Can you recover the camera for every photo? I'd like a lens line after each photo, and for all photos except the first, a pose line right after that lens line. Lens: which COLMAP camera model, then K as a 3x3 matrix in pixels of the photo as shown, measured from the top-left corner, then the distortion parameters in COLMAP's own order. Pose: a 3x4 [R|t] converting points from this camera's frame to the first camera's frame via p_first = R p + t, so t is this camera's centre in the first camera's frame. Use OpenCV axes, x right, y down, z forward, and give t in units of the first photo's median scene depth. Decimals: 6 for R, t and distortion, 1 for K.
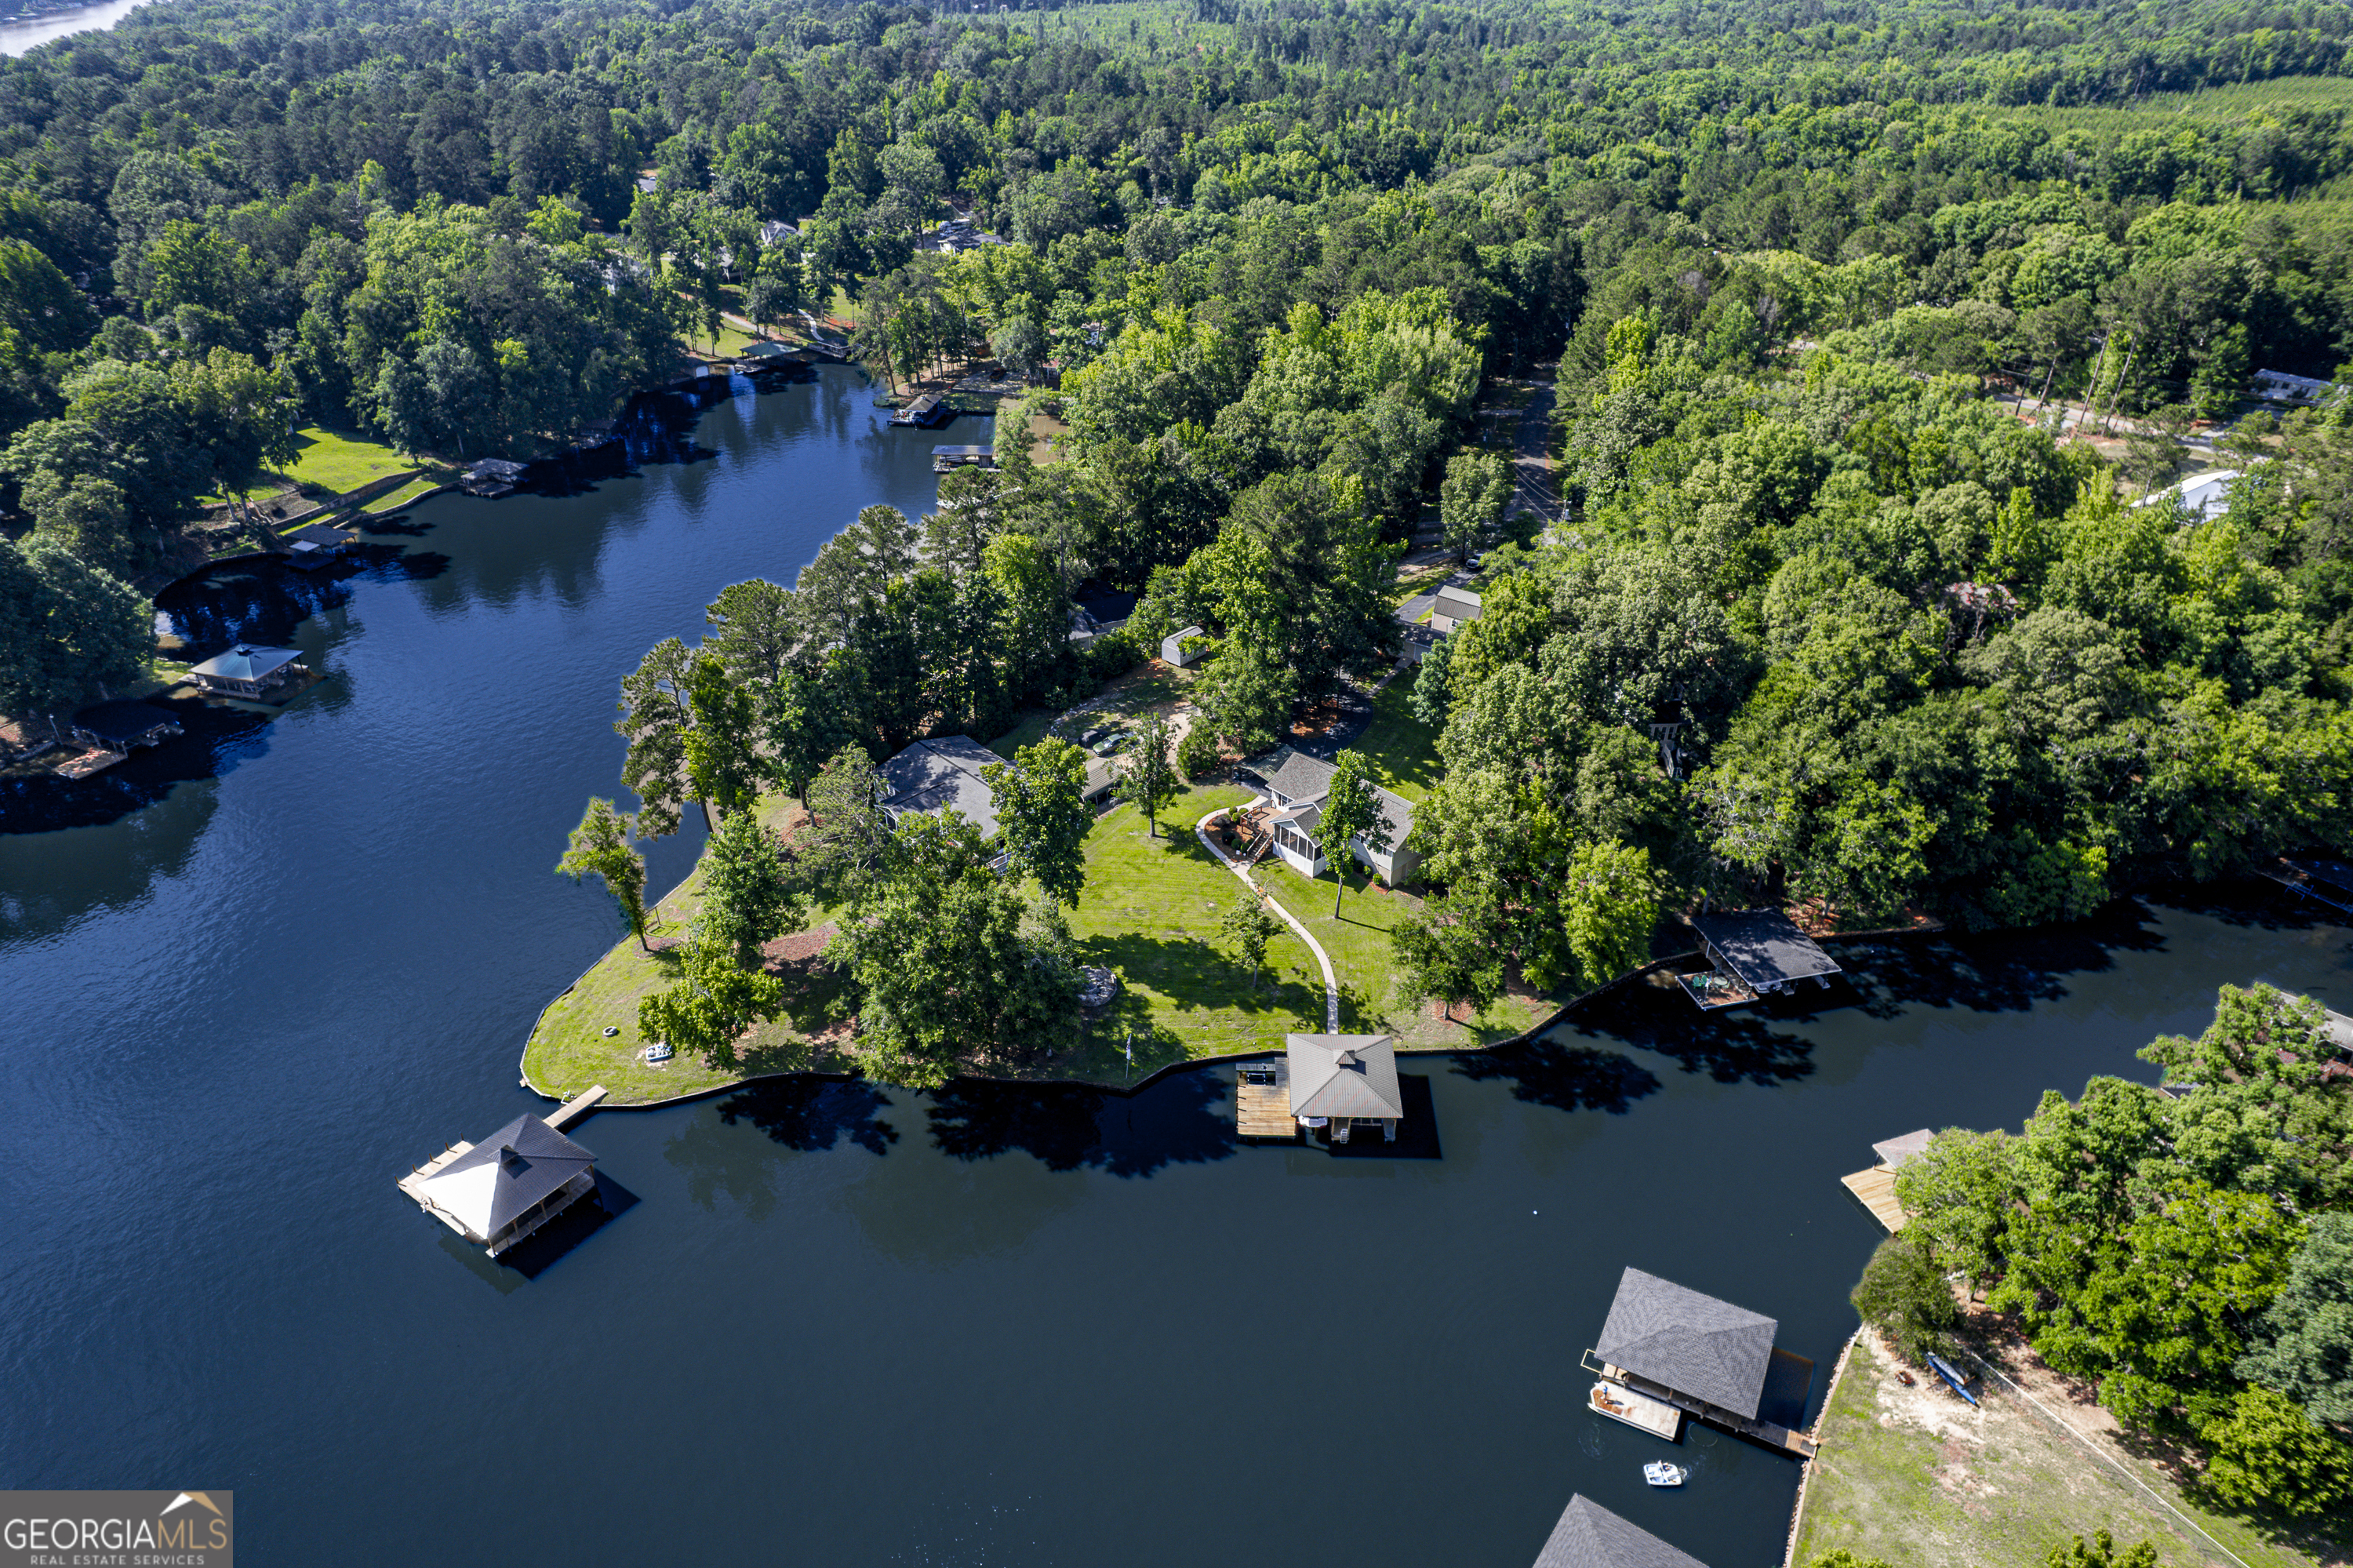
lens RADIAL K [[1515.9, 0, 1182.5], [0, 1515.9, 772.2], [0, 0, 1]] dist [-0.083249, 0.072740]
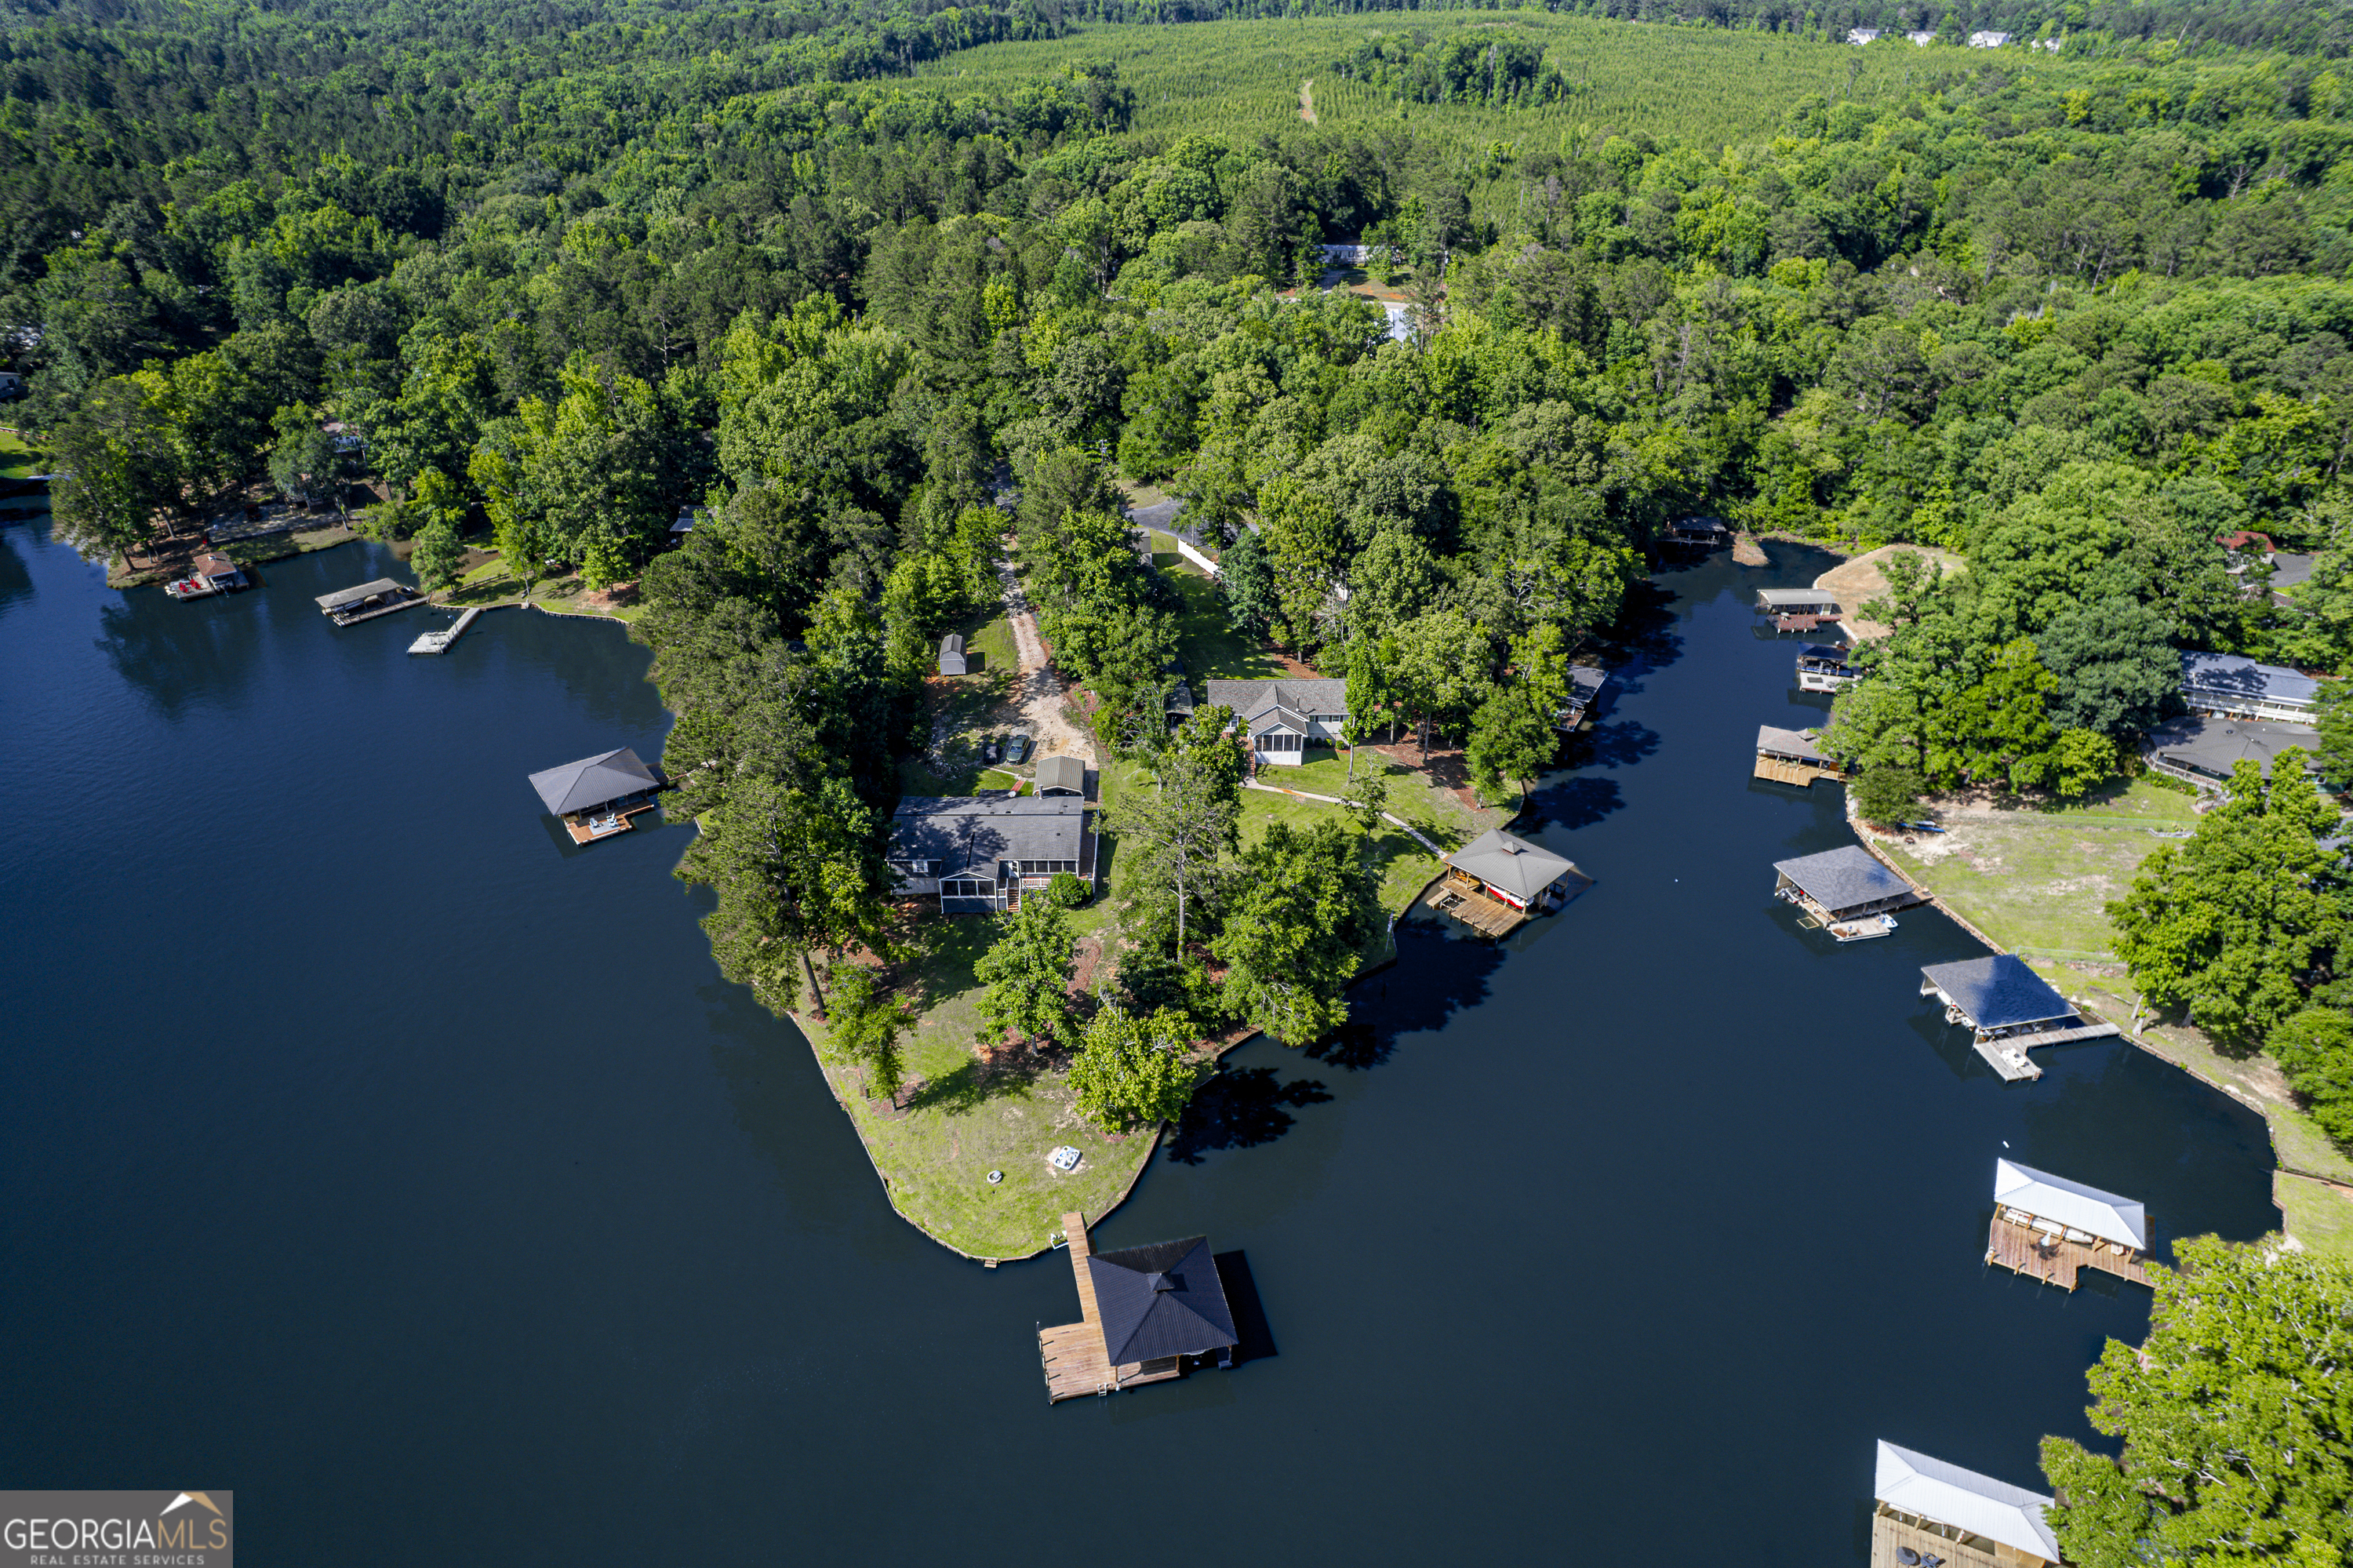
lens RADIAL K [[1515.9, 0, 1182.7], [0, 1515.9, 794.5], [0, 0, 1]] dist [-0.083249, 0.072740]
pose [[0.673516, -0.382845, 0.632302, -0.673200], [0.376336, 0.913854, 0.152453, -0.112704], [-0.636198, 0.135279, 0.759574, 0.178731]]
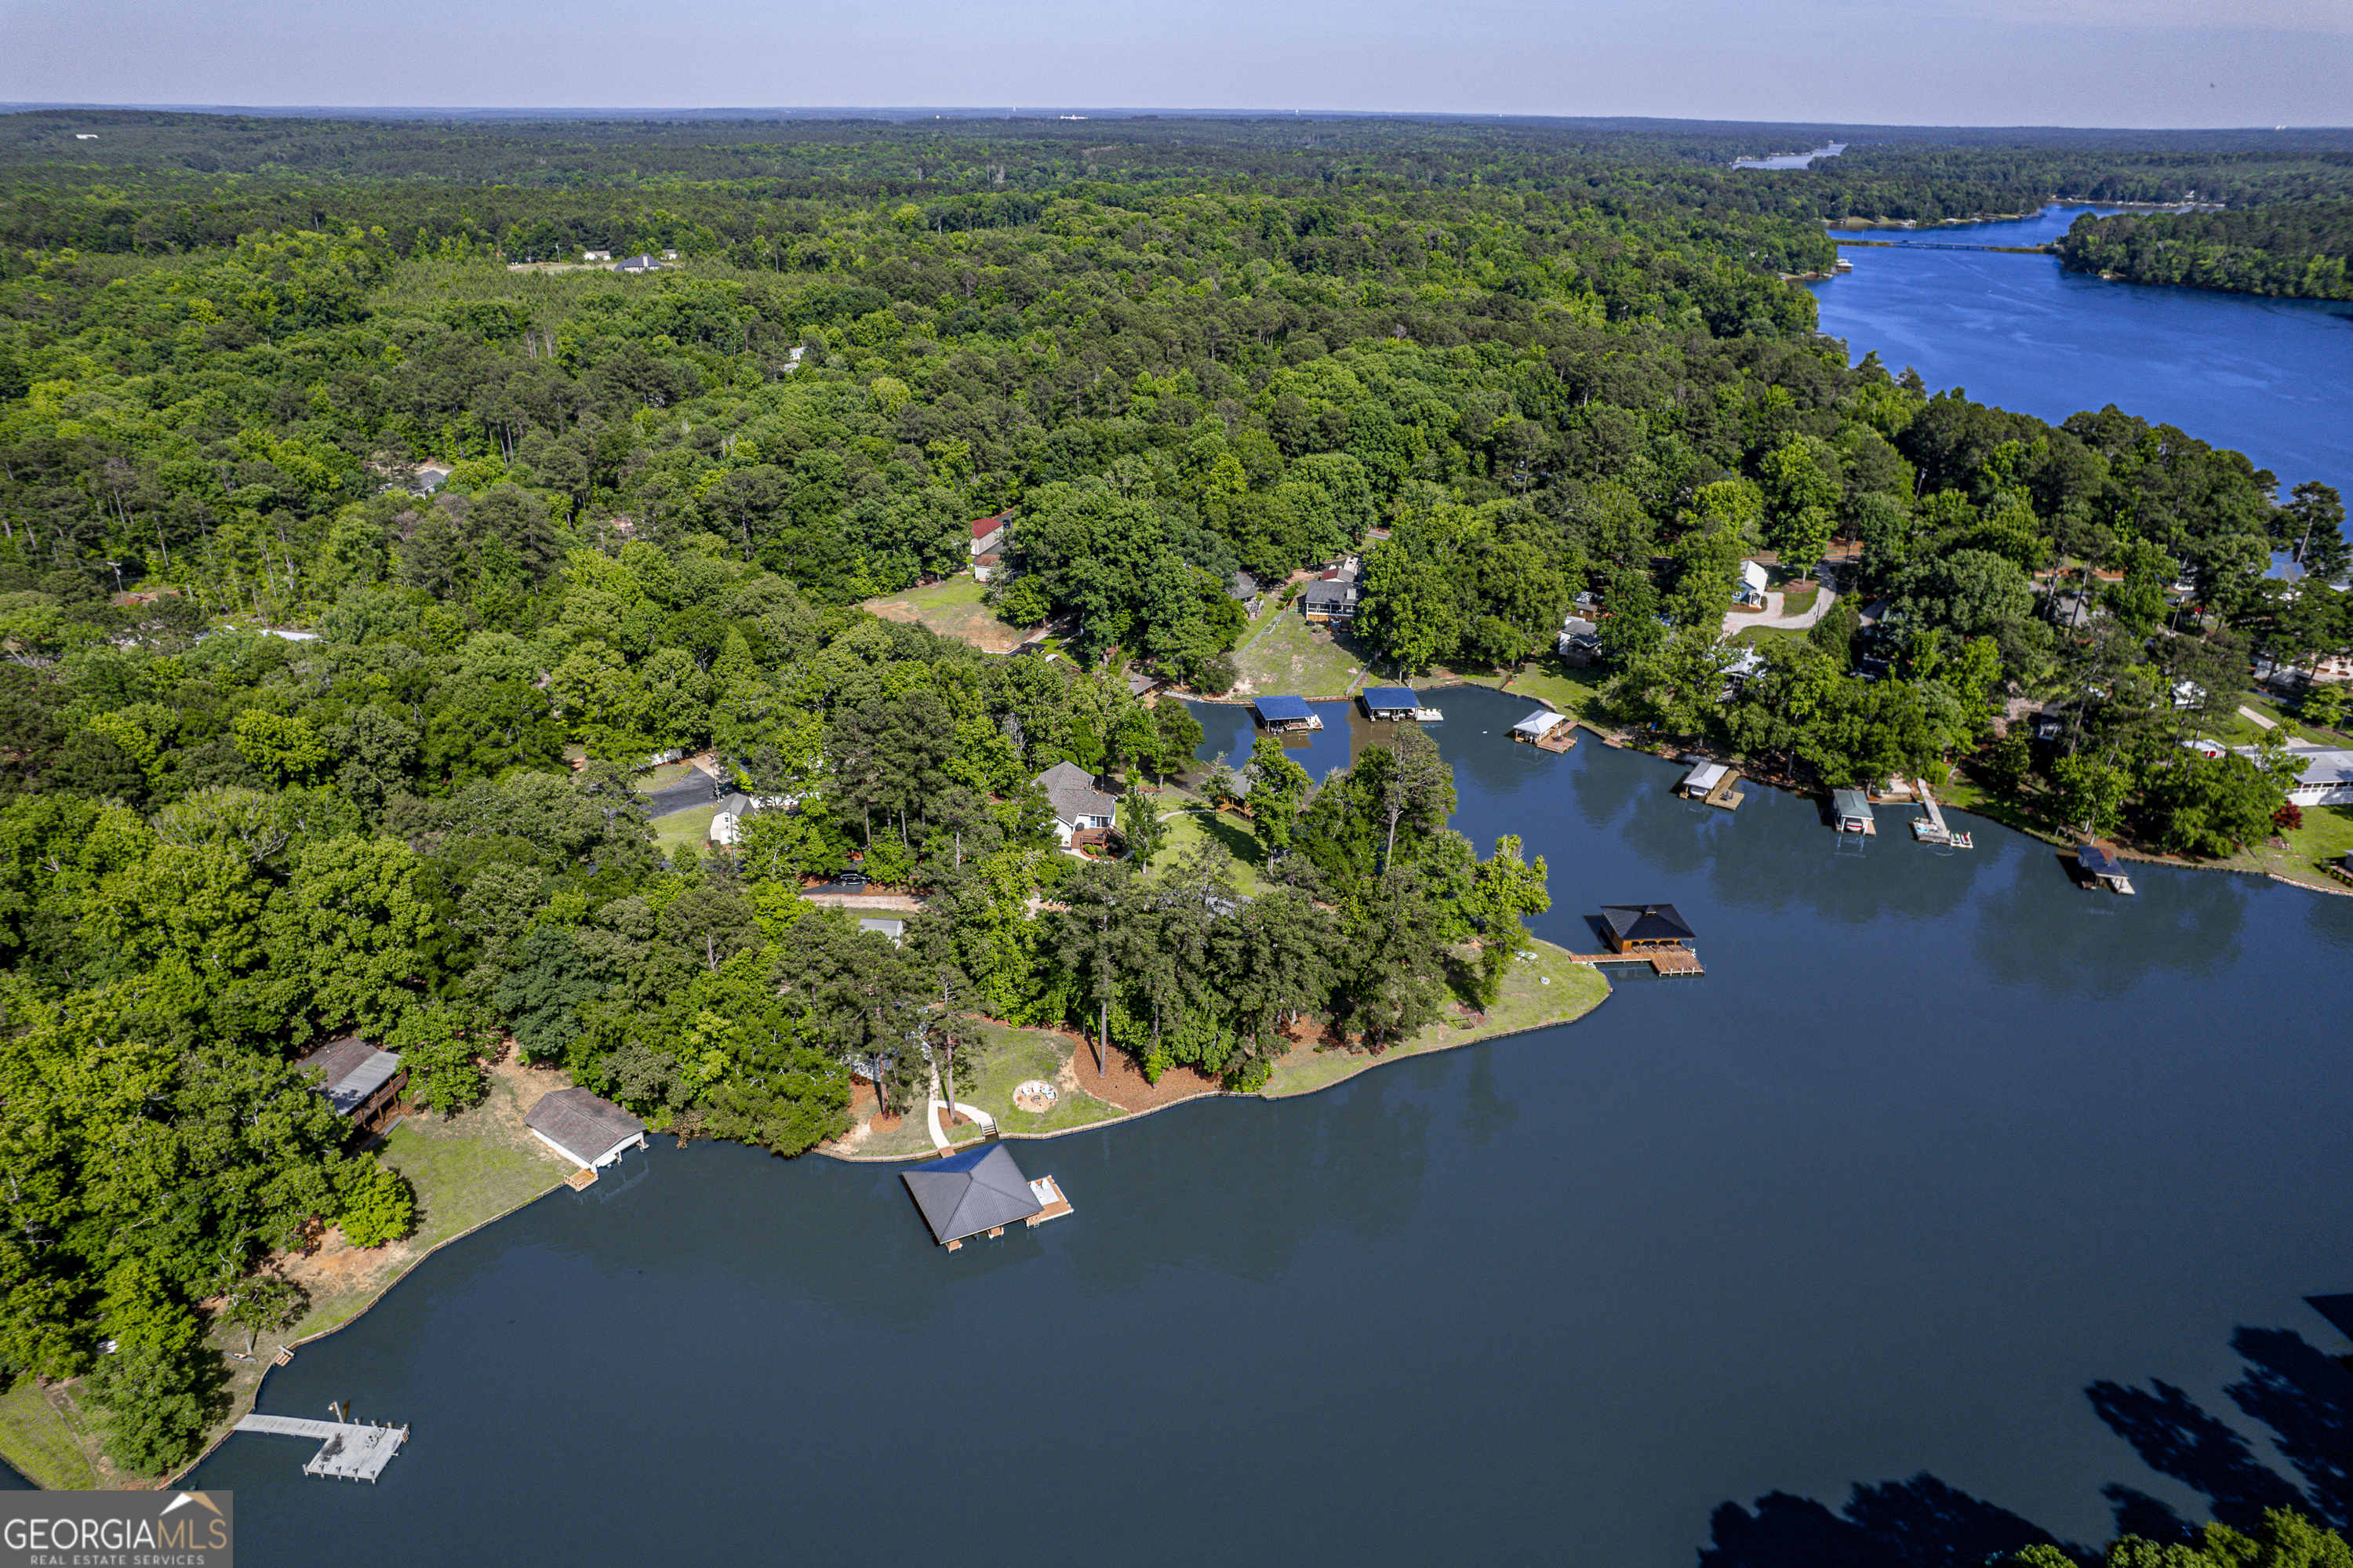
lens RADIAL K [[1515.9, 0, 1179.5], [0, 1515.9, 791.5], [0, 0, 1]] dist [-0.083249, 0.072740]
pose [[-0.639571, -0.330365, 0.694124, -0.930058], [0.376793, 0.652322, 0.657649, -0.853457], [-0.670057, 0.682155, -0.292727, 1.289260]]
